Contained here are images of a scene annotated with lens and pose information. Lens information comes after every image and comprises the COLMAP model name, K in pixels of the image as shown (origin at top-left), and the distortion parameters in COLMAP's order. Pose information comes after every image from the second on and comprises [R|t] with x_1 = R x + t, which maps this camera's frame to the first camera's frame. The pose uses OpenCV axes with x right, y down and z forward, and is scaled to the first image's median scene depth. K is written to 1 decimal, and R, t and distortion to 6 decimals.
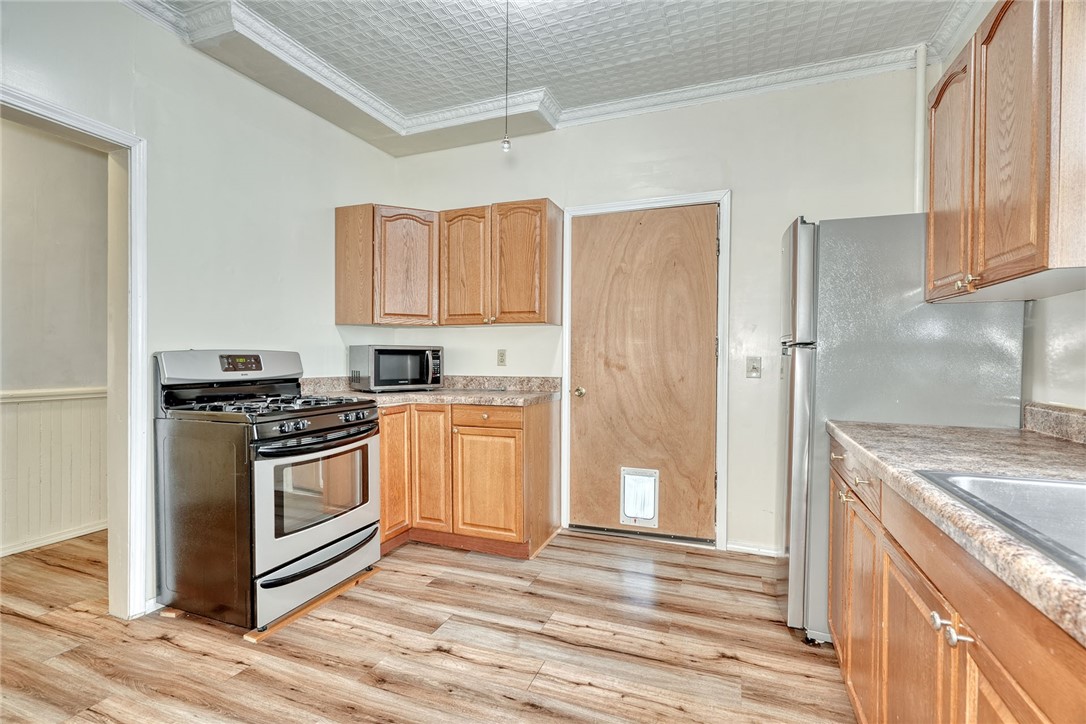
lens RADIAL K [[495.4, 0, 539.7], [0, 495.4, 361.5], [0, 0, 1]] dist [0.001083, 0.001497]
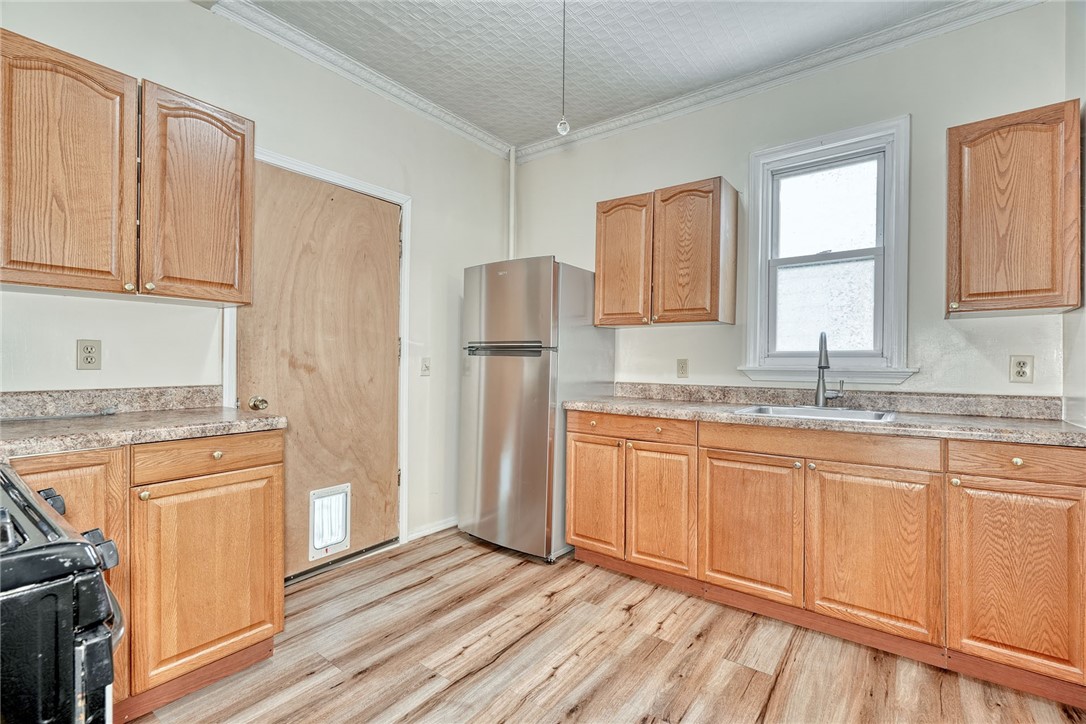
lens RADIAL K [[495.4, 0, 539.4], [0, 495.4, 362.1], [0, 0, 1]] dist [0.001083, 0.001497]
pose [[0.270774, -0.003645, 0.962636, -0.535591], [0.001572, 0.999993, 0.003344, -0.000958], [-0.962642, 0.000608, 0.270778, 0.437265]]
